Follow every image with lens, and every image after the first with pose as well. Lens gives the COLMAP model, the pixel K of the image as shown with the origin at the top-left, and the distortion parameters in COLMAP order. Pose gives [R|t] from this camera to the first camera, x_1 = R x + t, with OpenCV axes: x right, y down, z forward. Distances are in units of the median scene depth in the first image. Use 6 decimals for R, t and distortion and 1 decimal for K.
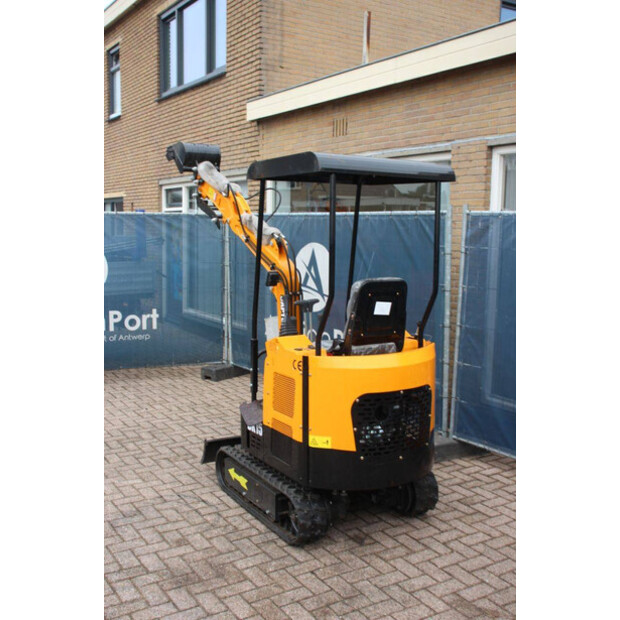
lens RADIAL K [[687.9, 0, 303.9], [0, 687.9, 302.3], [0, 0, 1]] dist [-0.005507, 0.013546]
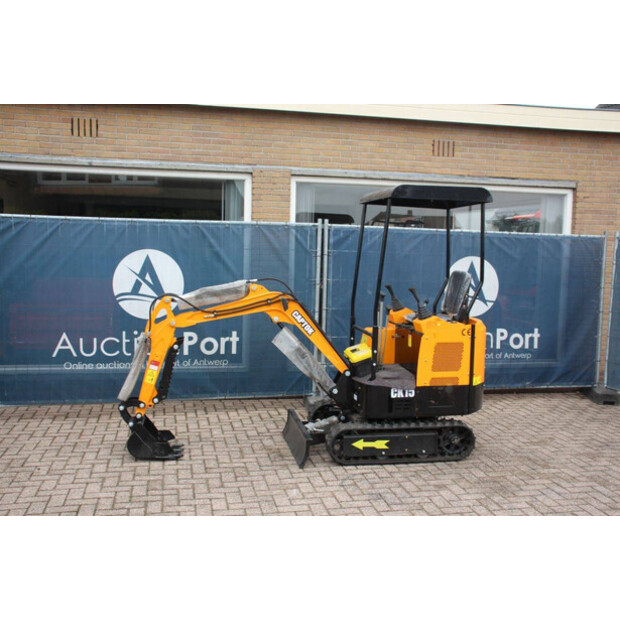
lens RADIAL K [[673.9, 0, 310.0], [0, 673.9, 310.0], [0, 0, 1]] dist [-0.088329, 0.223957]
pose [[0.347815, -0.089309, 0.933300, -1.226496], [0.086920, 0.994237, 0.062747, -0.061212], [-0.933525, 0.059298, 0.353573, 0.689072]]
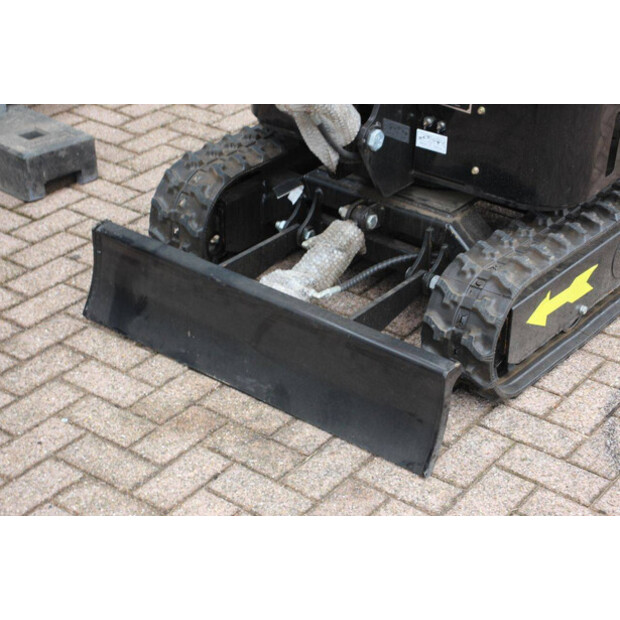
lens RADIAL K [[1277.8, 0, 311.6], [0, 1277.8, 346.9], [0, 0, 1]] dist [0.256842, 0.266924]
pose [[-0.362830, -0.499276, 0.786815, -0.580410], [0.074832, 0.826015, 0.558659, -0.096213], [-0.928846, 0.261577, -0.262341, 1.321240]]
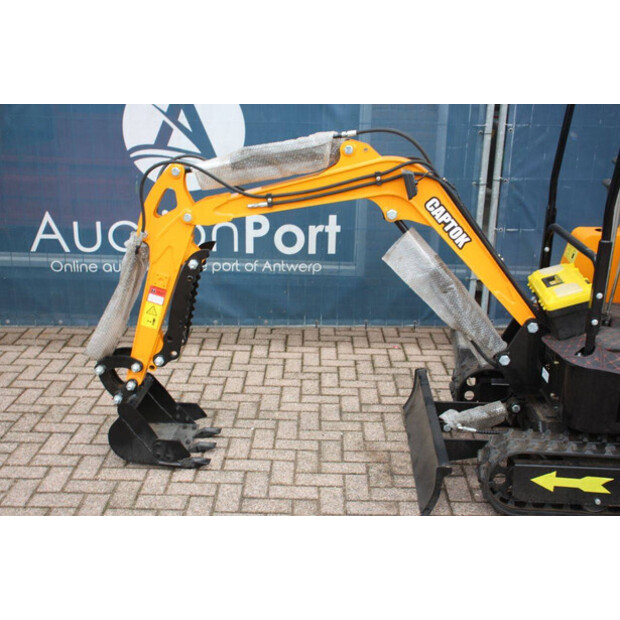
lens RADIAL K [[776.0, 0, 310.0], [0, 776.0, 310.0], [0, 0, 1]] dist [-0.076357, 0.377009]
pose [[0.543382, -0.255689, 0.799599, -0.719128], [0.079490, 0.963879, 0.254202, -0.072696], [-0.835714, -0.074569, 0.544079, 0.859601]]
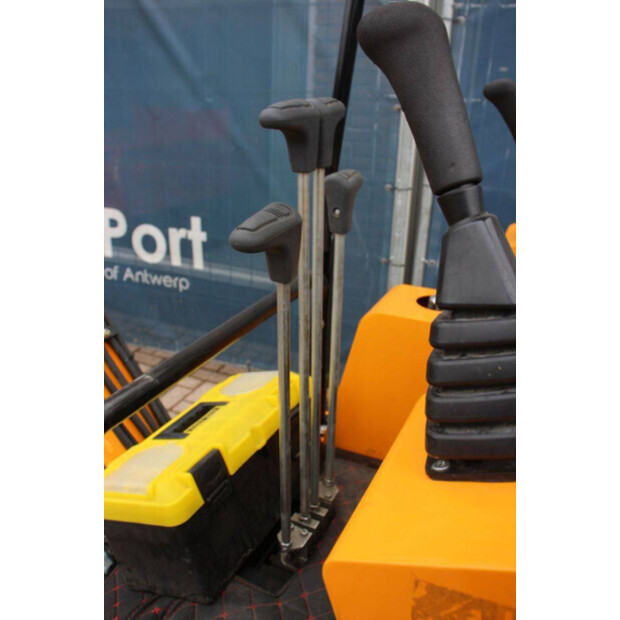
lens RADIAL K [[571.8, 0, 310.0], [0, 571.8, 310.0], [0, 0, 1]] dist [-0.136067, 0.144046]
pose [[0.815493, -0.189498, 0.546866, -0.089512], [0.036070, 0.959684, 0.278758, 0.004891], [-0.577642, -0.207600, 0.789450, 0.878941]]
